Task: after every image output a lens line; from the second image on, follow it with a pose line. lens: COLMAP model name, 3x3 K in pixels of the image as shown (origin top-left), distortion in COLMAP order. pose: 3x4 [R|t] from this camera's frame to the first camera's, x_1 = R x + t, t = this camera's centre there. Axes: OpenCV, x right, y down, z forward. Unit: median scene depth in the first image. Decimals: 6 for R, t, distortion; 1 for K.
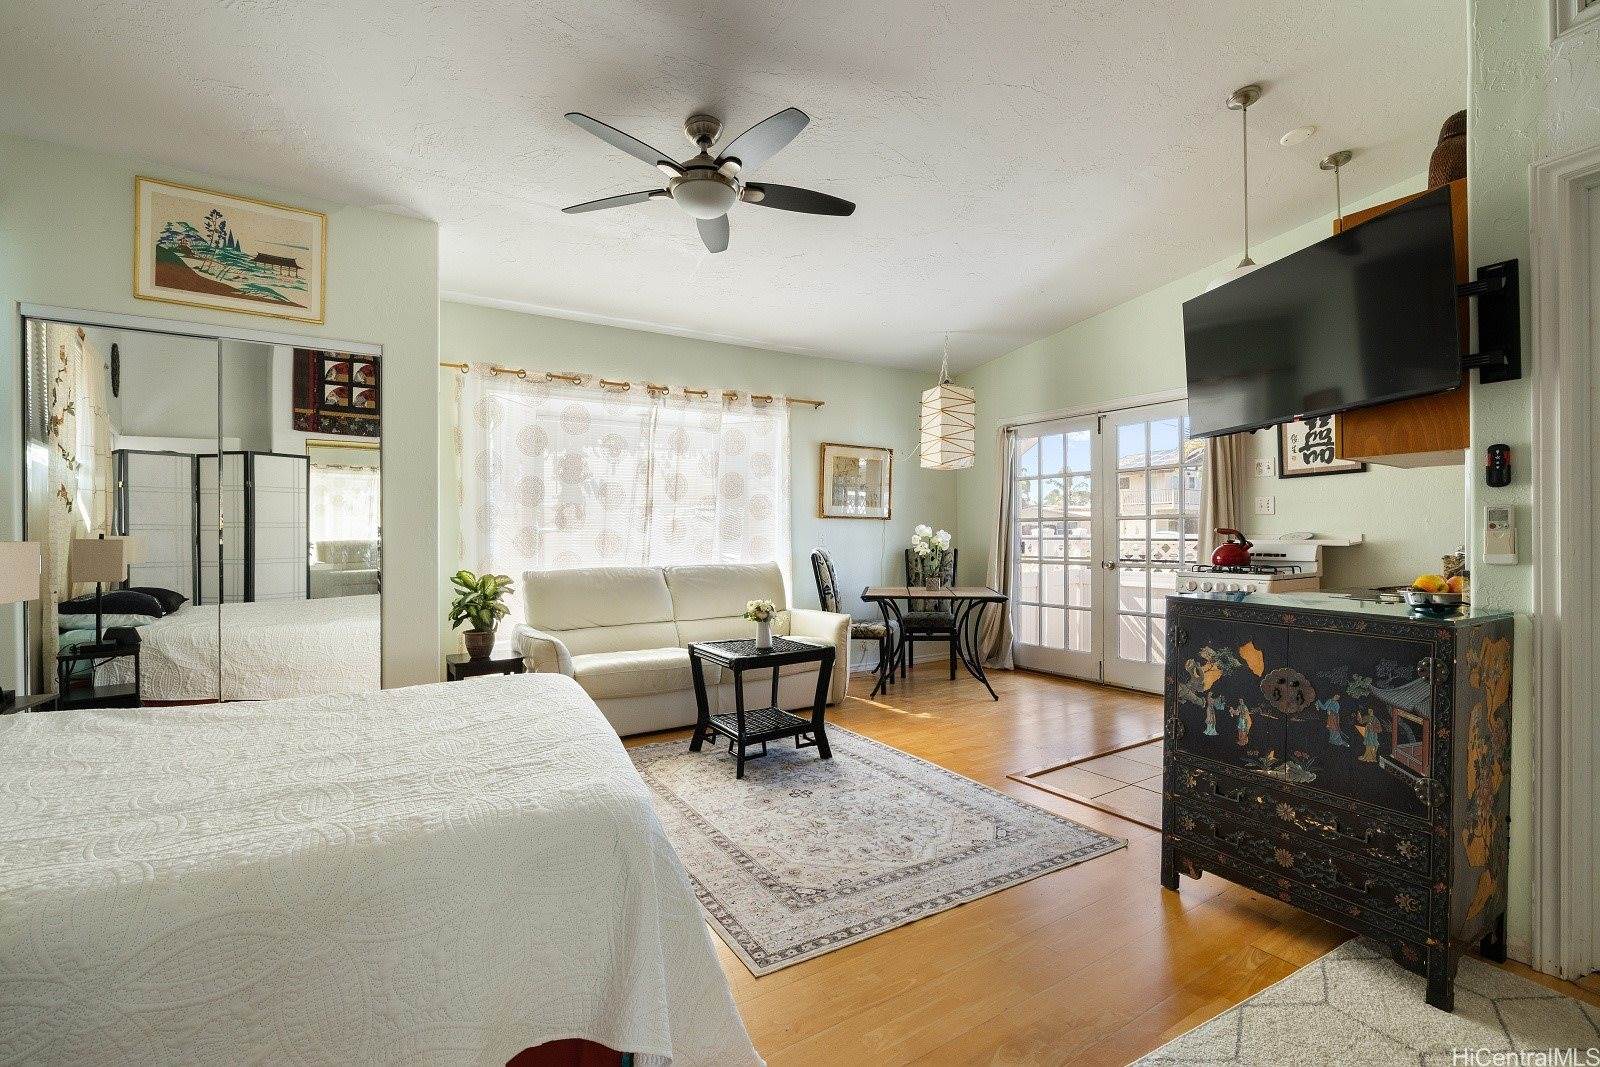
lens RADIAL K [[728.3, 0, 799.1], [0, 728.3, 537.0], [0, 0, 1]] dist [-0.000893, -0.001410]
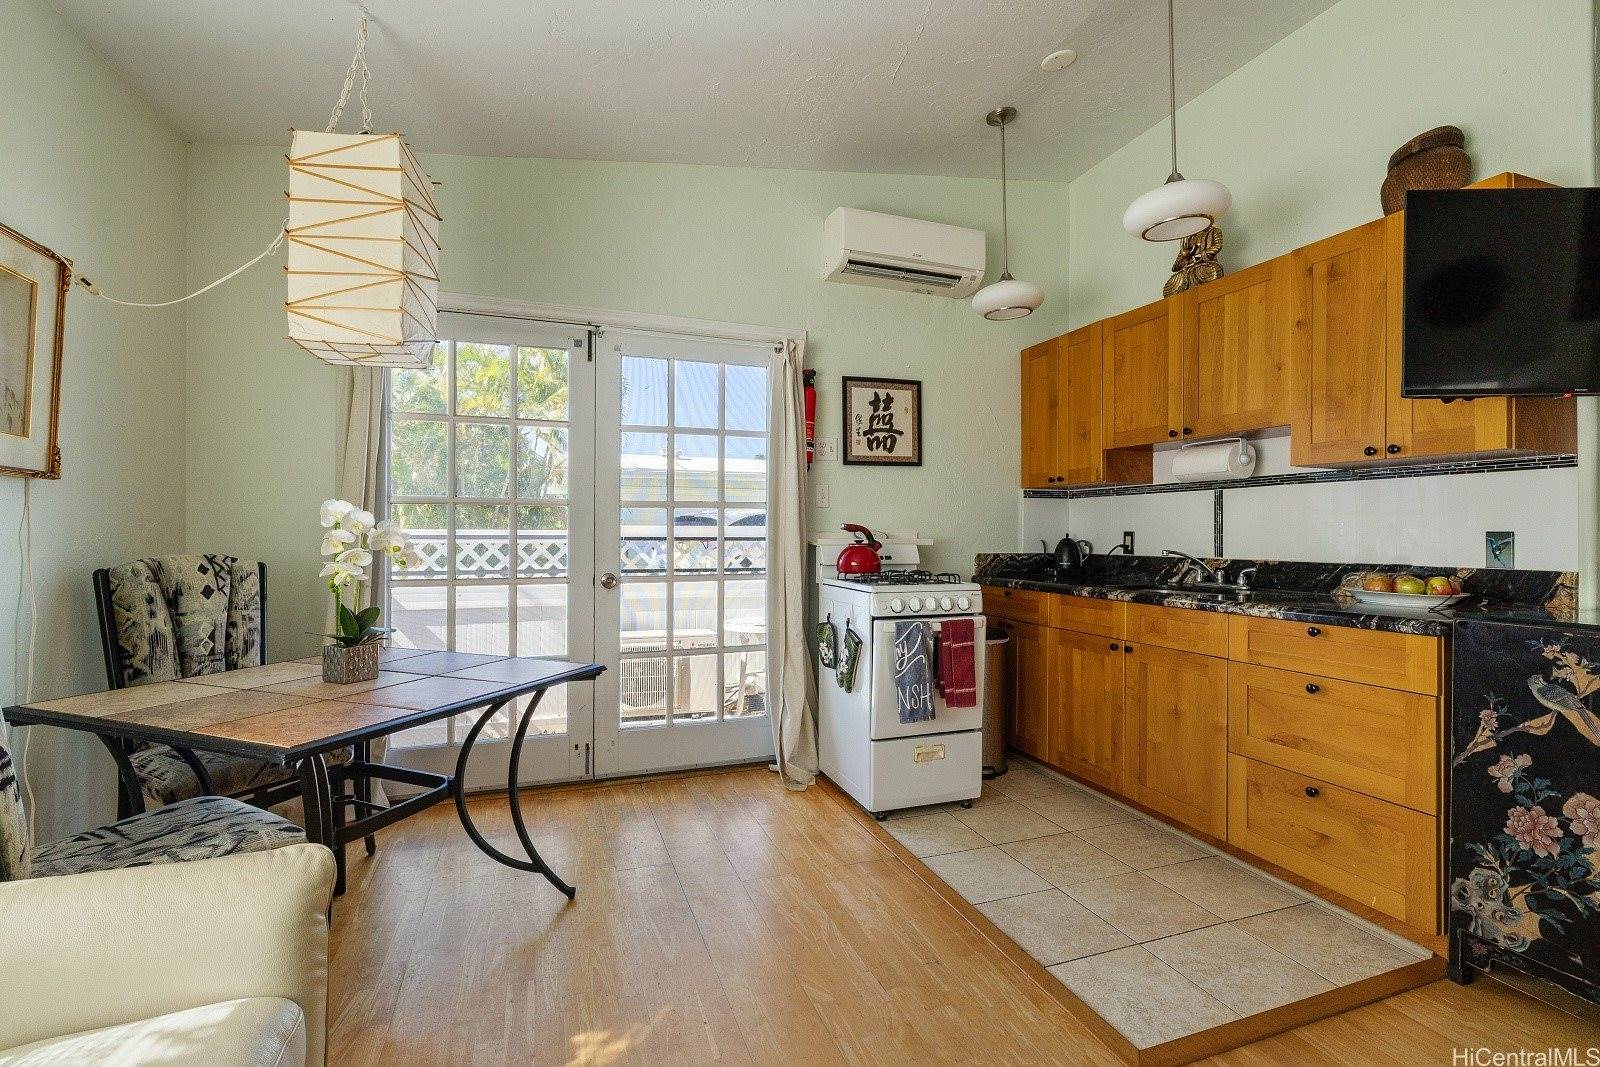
lens RADIAL K [[728.3, 0, 801.9], [0, 728.3, 524.6], [0, 0, 1]] dist [-0.000893, -0.001410]
pose [[0.213018, 0.011577, 0.976980, -0.161559], [-0.003812, 0.999932, -0.011018, -0.002595], [-0.977041, -0.001378, 0.213048, 0.884178]]
